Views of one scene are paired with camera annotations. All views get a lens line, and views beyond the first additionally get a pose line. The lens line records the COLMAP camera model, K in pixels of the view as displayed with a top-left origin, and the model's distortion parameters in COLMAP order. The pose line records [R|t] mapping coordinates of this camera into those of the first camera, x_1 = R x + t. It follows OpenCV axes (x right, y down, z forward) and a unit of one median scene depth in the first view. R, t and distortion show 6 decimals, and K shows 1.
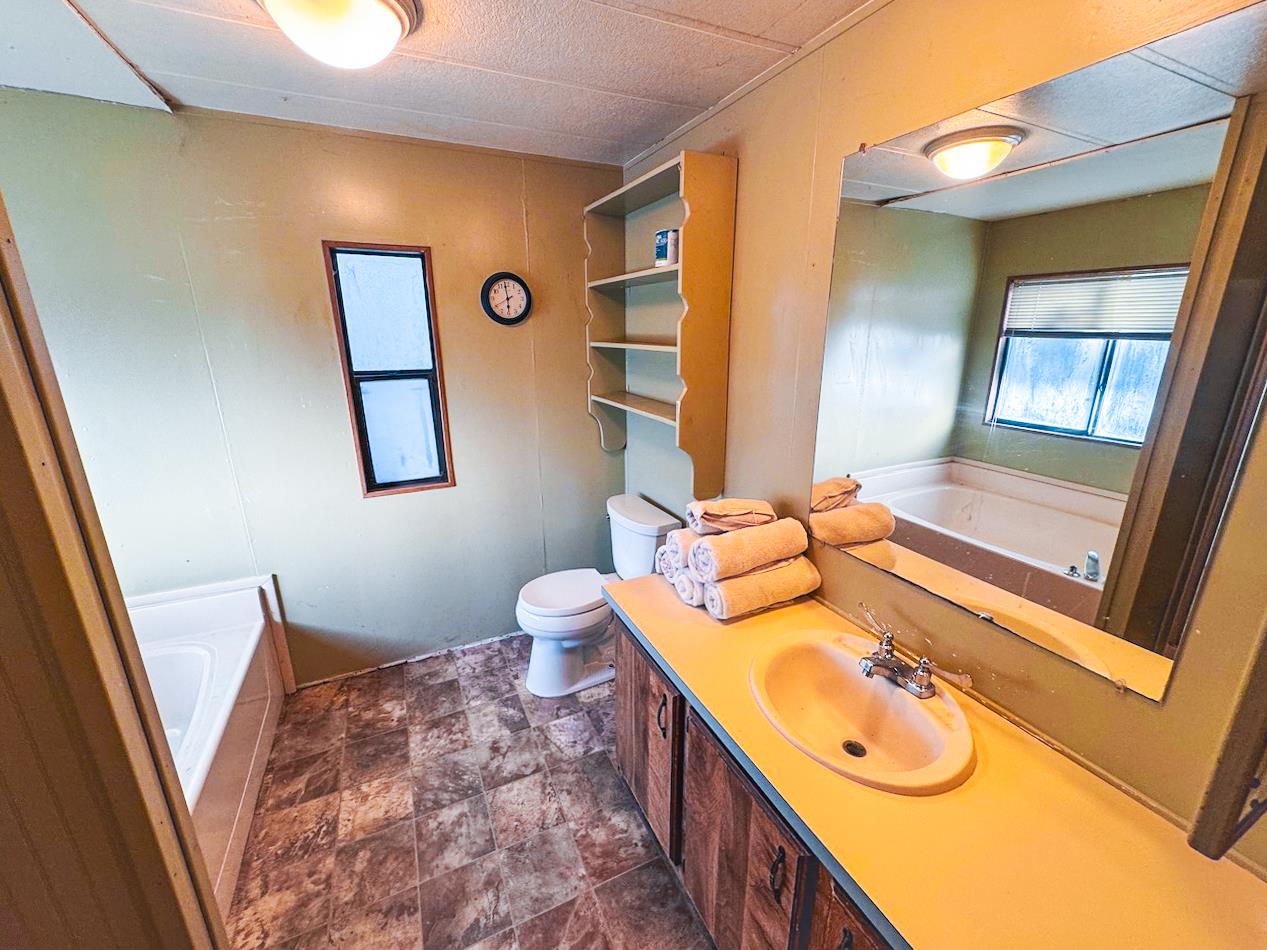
lens RADIAL K [[510.4, 0, 633.5], [0, 510.4, 475.0], [0, 0, 1]] dist [-0.001218, -0.000213]
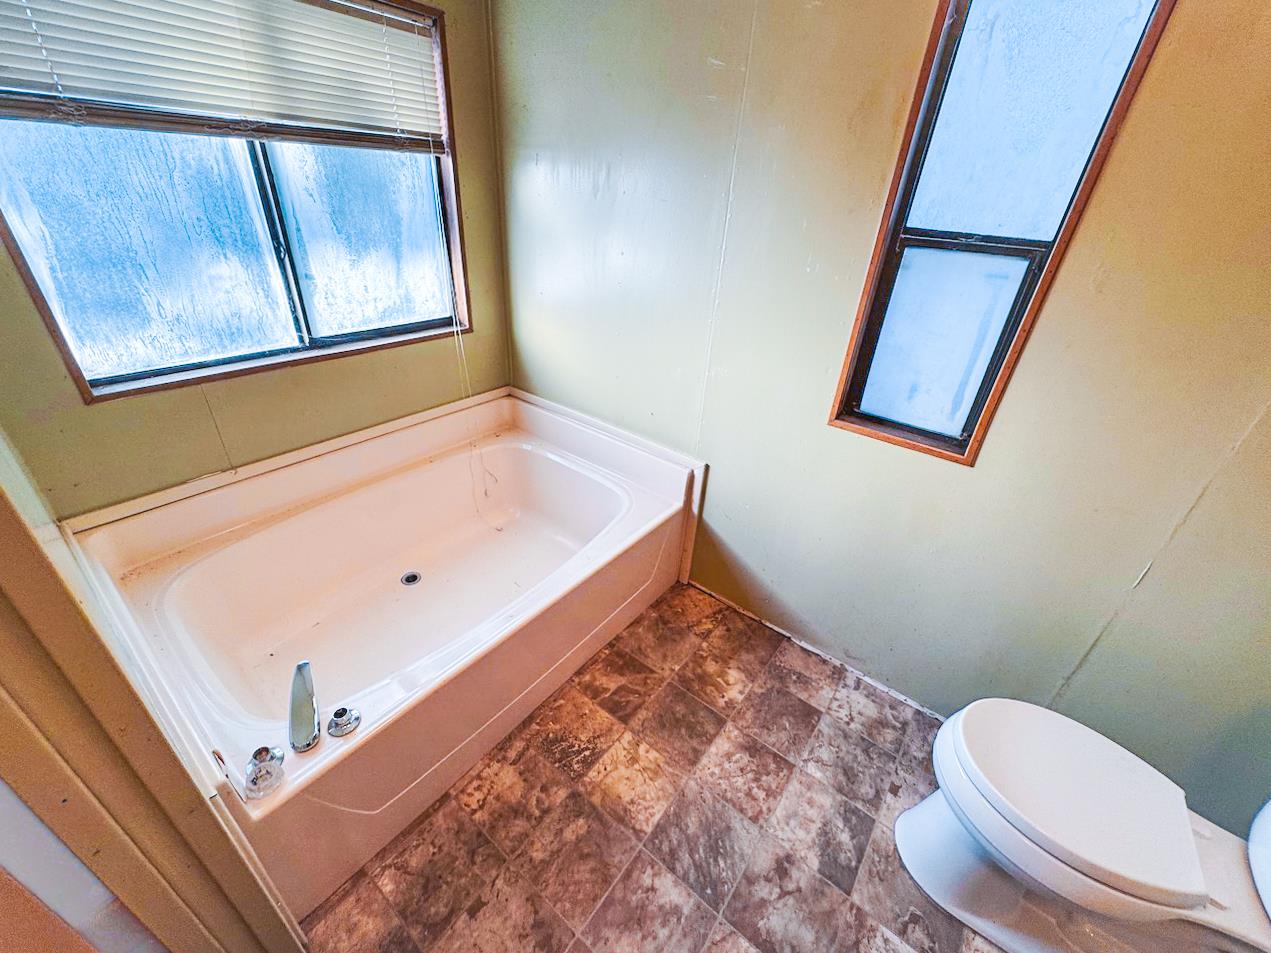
lens RADIAL K [[512.0, 0, 635.5], [0, 512.0, 476.5], [0, 0, 1]] dist [-0.001218, -0.000213]
pose [[0.447455, 0.473926, -0.758405, -0.092992], [-0.310595, 0.877603, 0.365163, -0.066251], [0.838639, 0.072163, 0.539887, 0.432290]]
